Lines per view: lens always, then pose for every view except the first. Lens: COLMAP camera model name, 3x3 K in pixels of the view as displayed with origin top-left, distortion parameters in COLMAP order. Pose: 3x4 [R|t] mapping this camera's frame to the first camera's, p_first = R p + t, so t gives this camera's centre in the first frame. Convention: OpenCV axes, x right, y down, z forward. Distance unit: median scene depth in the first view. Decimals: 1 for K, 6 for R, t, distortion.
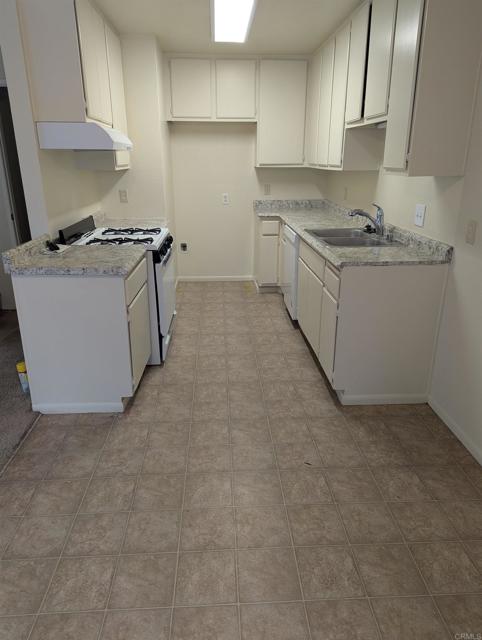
lens RADIAL K [[458.3, 0, 241.0], [0, 458.3, 320.0], [0, 0, 1]] dist [0.100559, -0.092468]
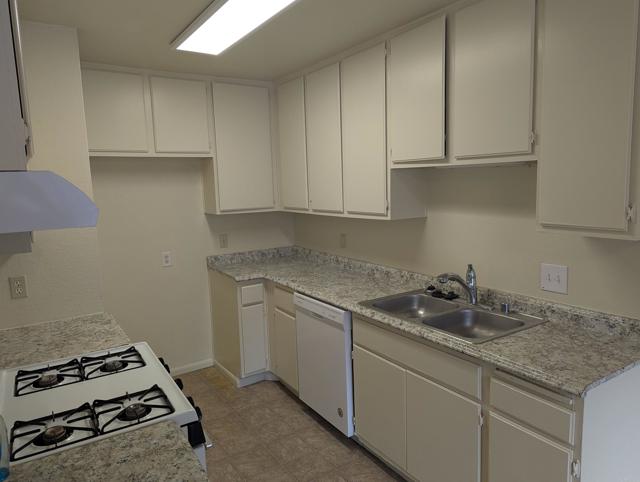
lens RADIAL K [[458.3, 0, 320.0], [0, 458.3, 241.0], [0, 0, 1]] dist [0.100559, -0.092468]
pose [[0.867910, -0.092862, 0.487964, -0.191166], [0.193281, 0.968084, -0.159546, -0.150006], [-0.457575, 0.232786, 0.858159, 0.328983]]
